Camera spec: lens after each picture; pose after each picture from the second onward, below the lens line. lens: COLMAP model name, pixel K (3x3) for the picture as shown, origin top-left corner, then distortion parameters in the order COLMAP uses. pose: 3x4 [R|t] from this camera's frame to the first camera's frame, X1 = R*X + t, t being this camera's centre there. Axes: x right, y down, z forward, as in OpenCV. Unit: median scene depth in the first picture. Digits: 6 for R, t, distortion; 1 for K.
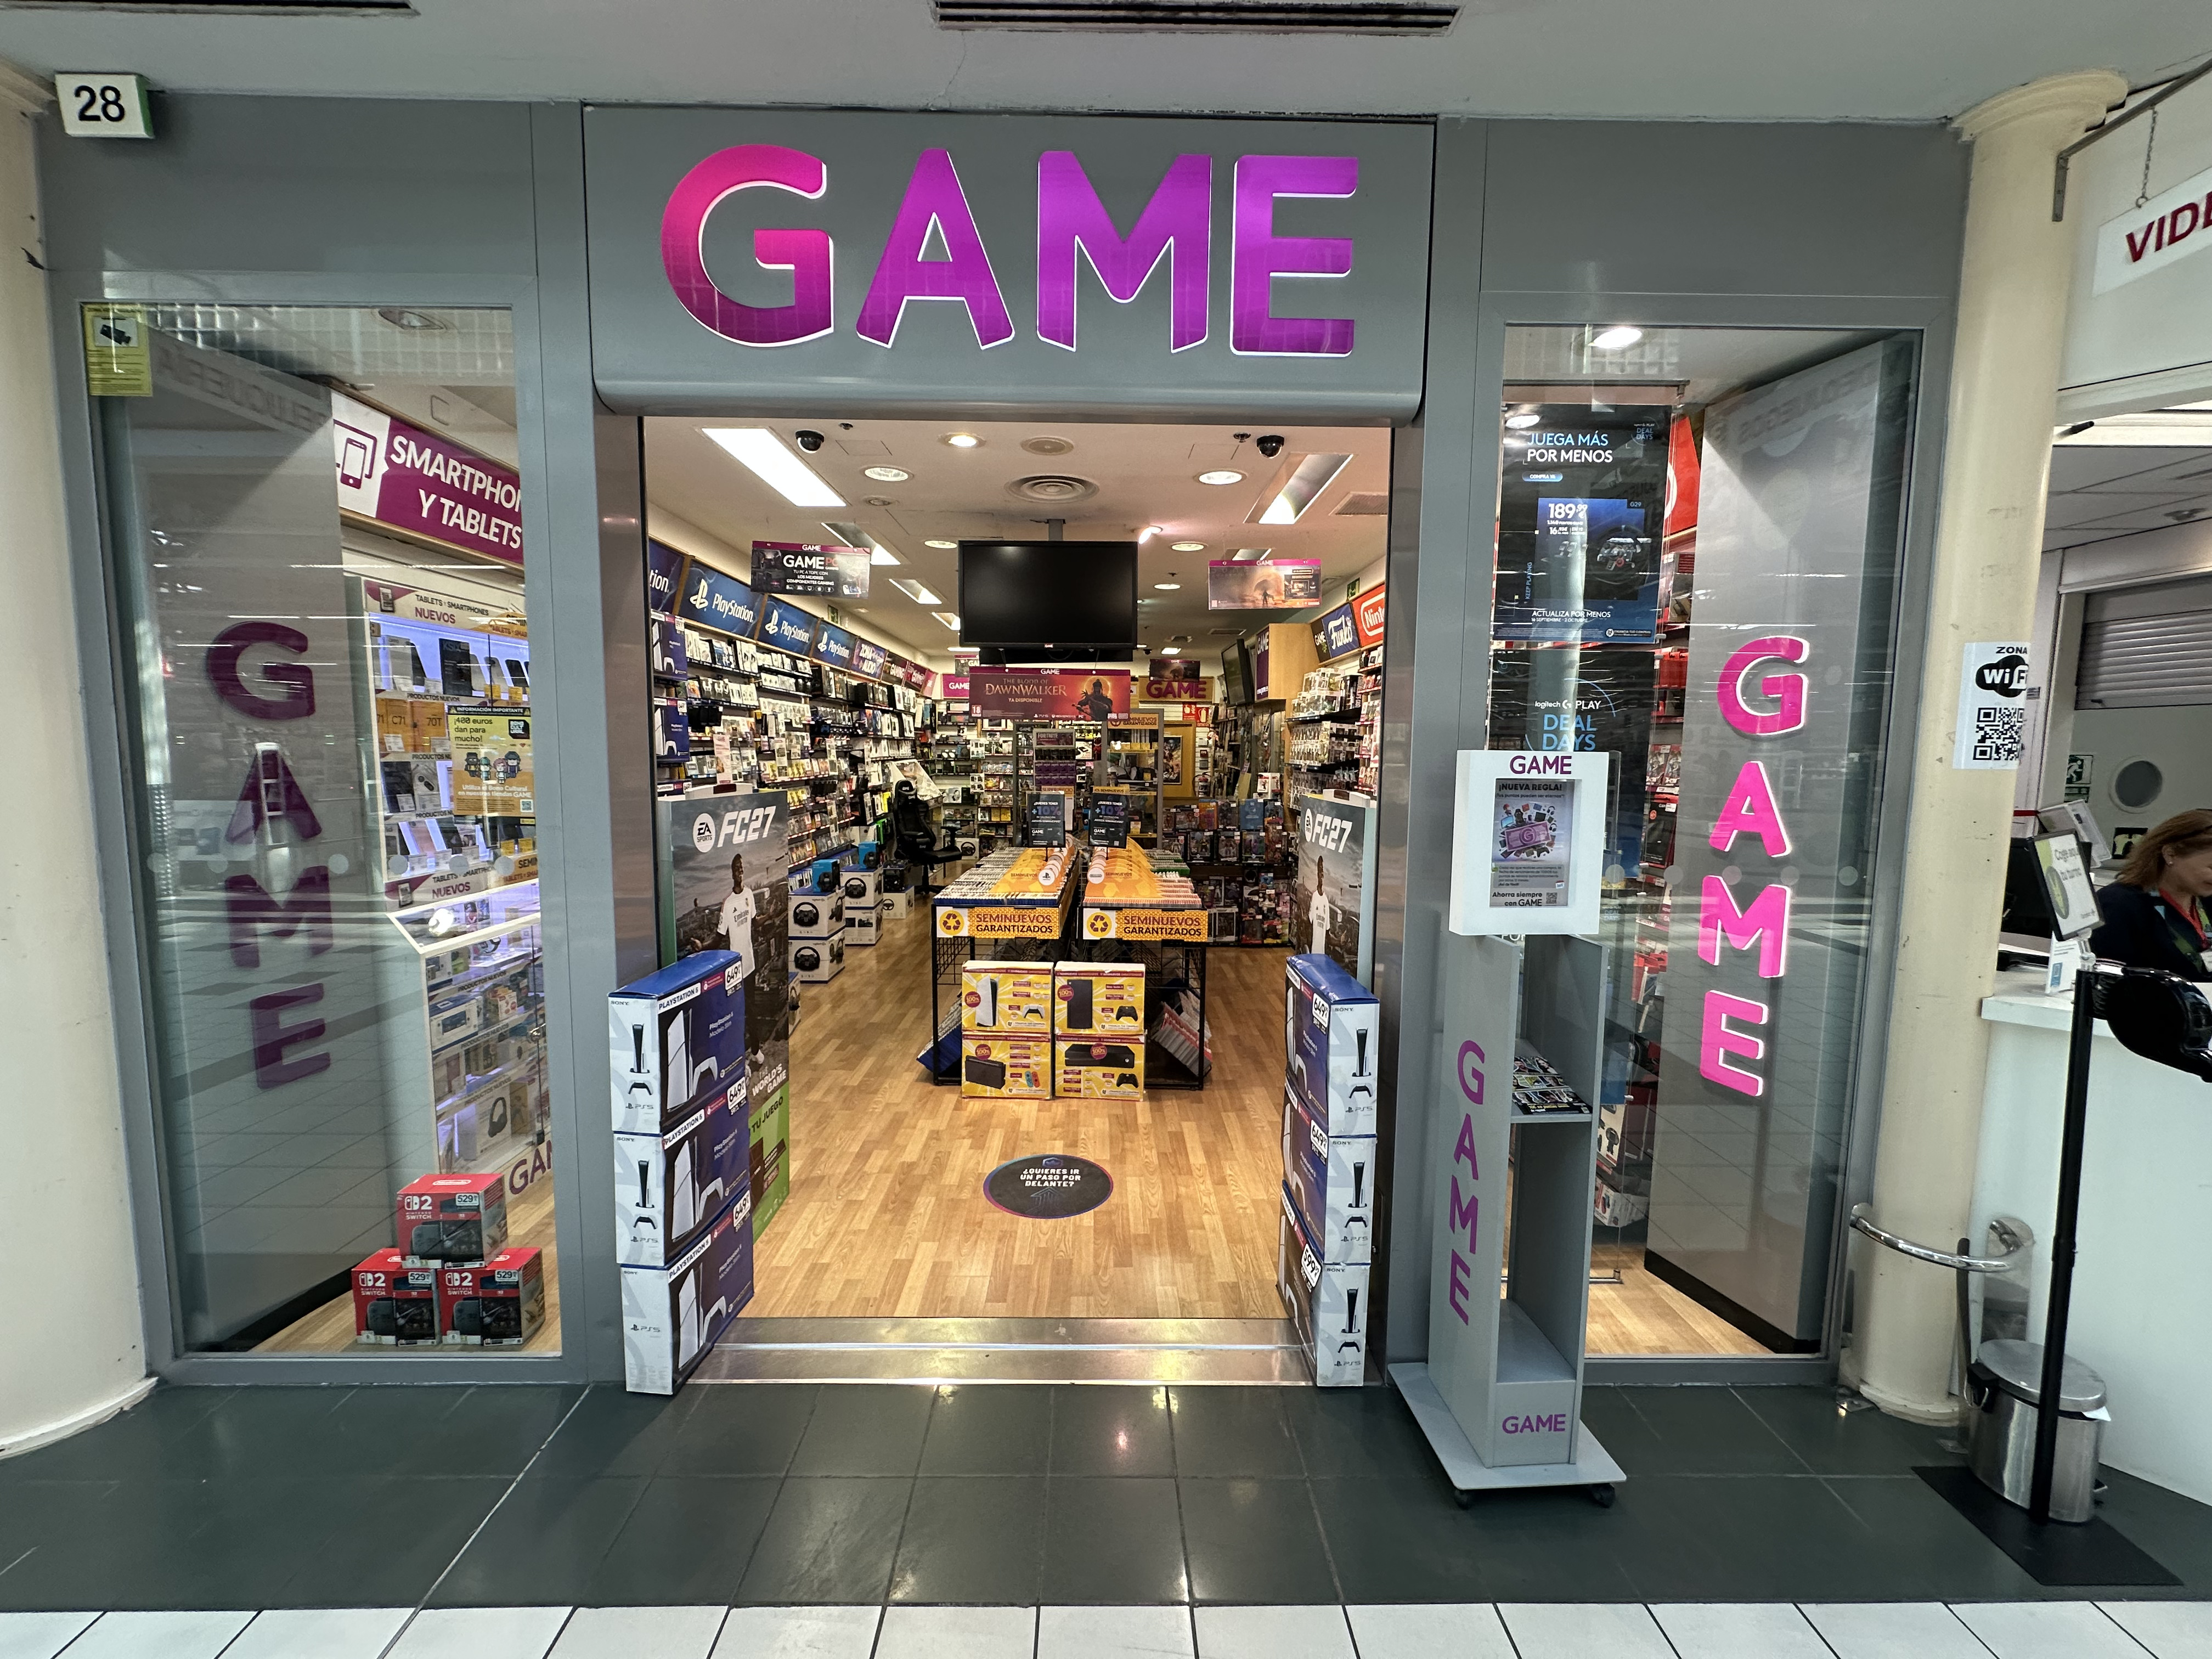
lens RADIAL K [[878.0, 0, 1104.3], [0, 878.0, 828.0], [0, 0, 1]] dist [-0.002407, 0.000552]
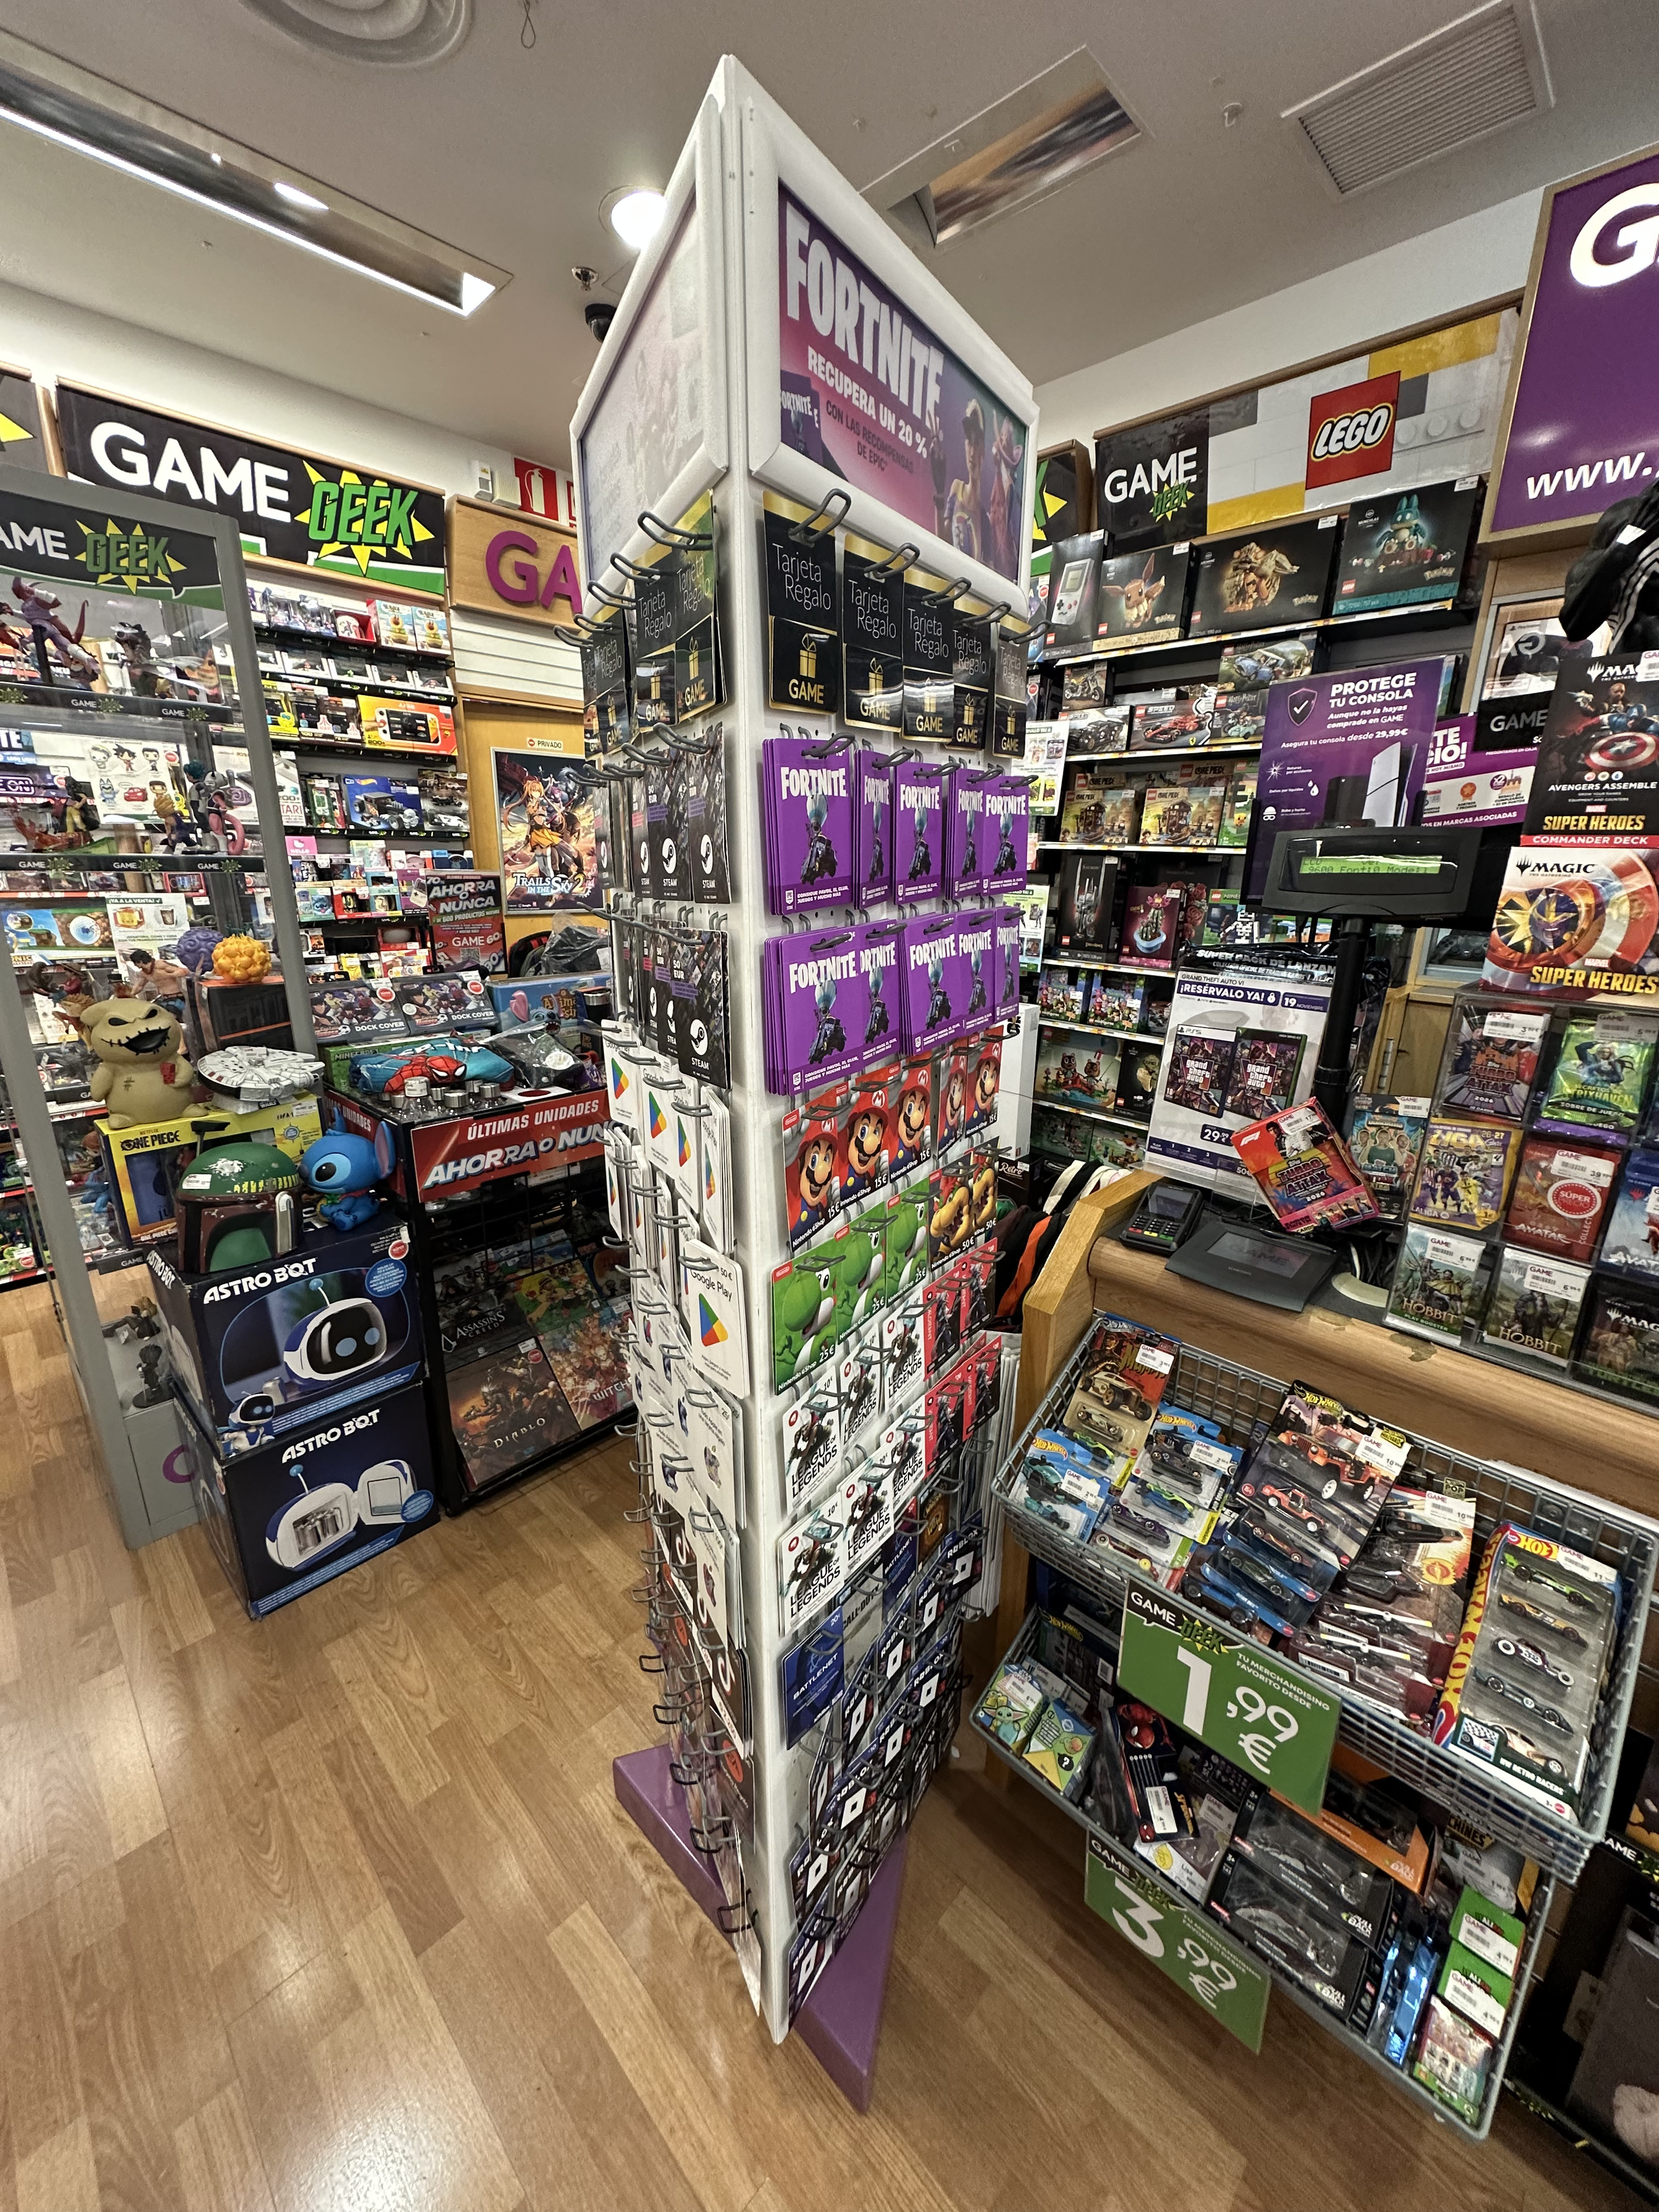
lens RADIAL K [[878.0, 0, 829.5], [0, 878.0, 1106.0], [0, 0, 1]] dist [-0.002407, 0.000552]
pose [[0.709393, -0.194285, 0.677507, -0.162704], [0.057496, 0.974005, 0.219108, -0.081891], [-0.702464, -0.116480, 0.702123, 1.242352]]
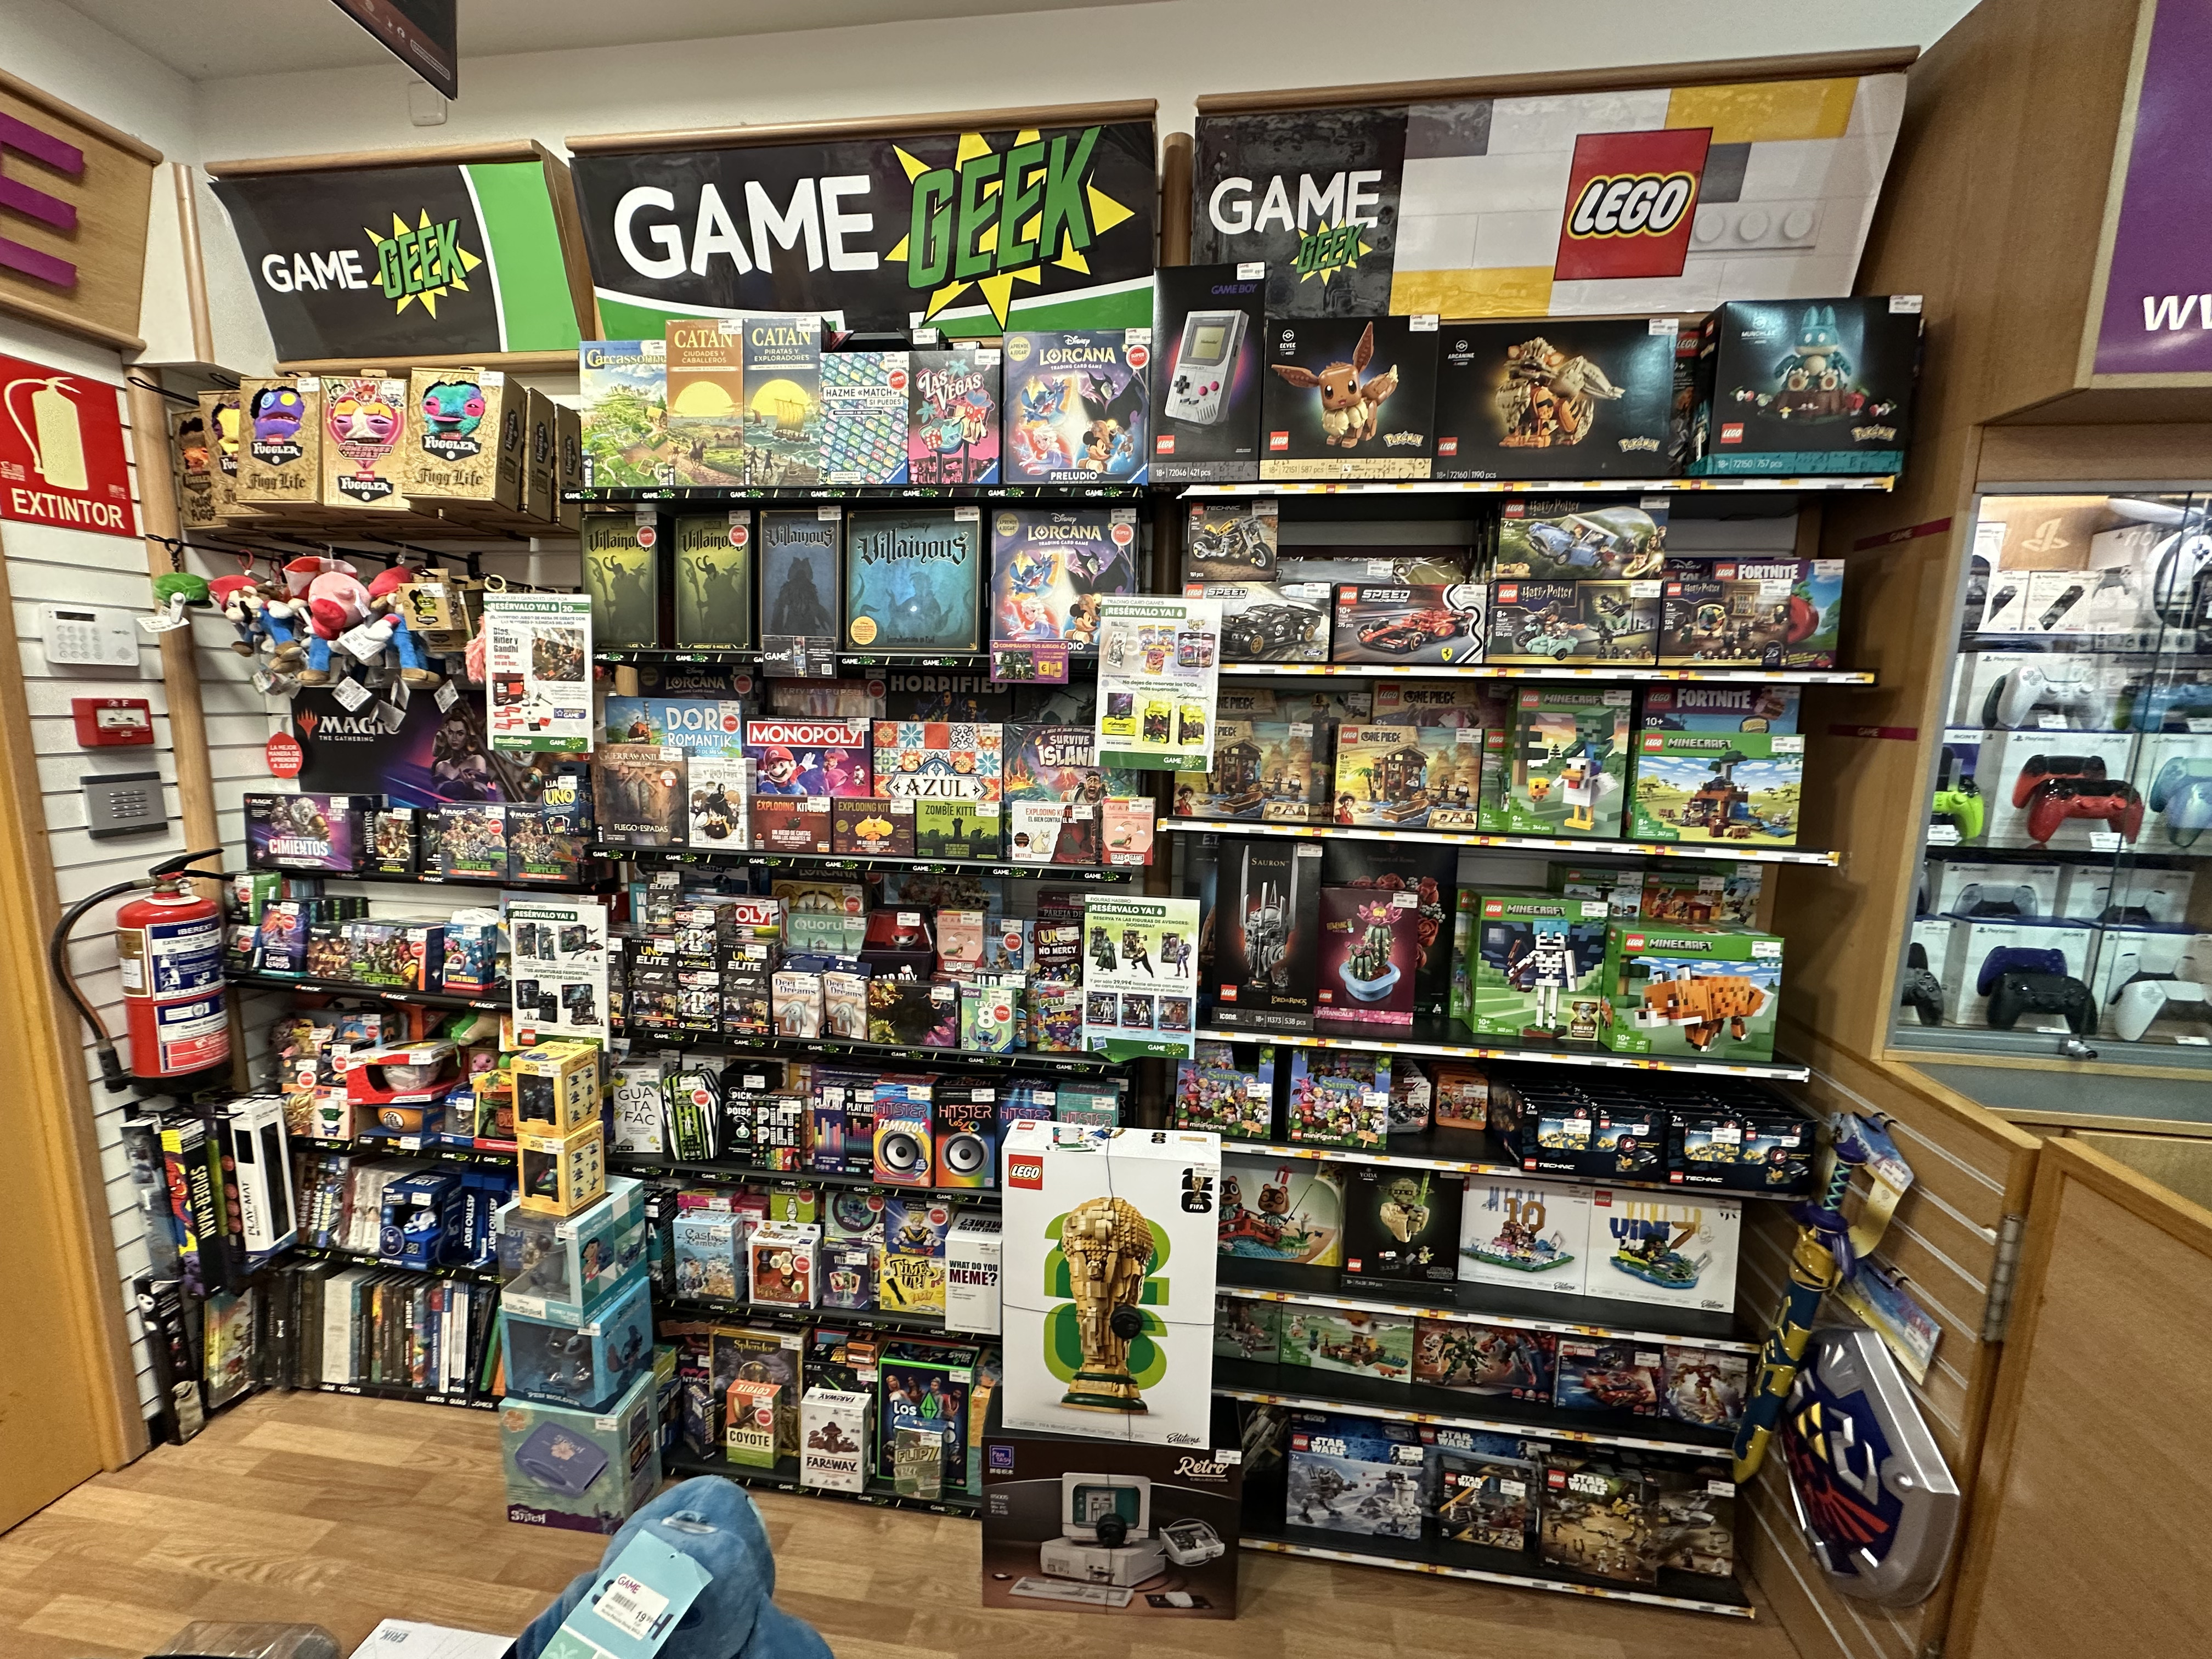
lens RADIAL K [[878.0, 0, 1104.3], [0, 878.0, 828.0], [0, 0, 1]] dist [-0.002407, 0.000552]
pose [[0.142079, -0.150360, 0.978369, -0.002934], [0.075965, 0.987137, 0.140676, -0.135043], [-0.986936, 0.054335, 0.151673, 1.458409]]
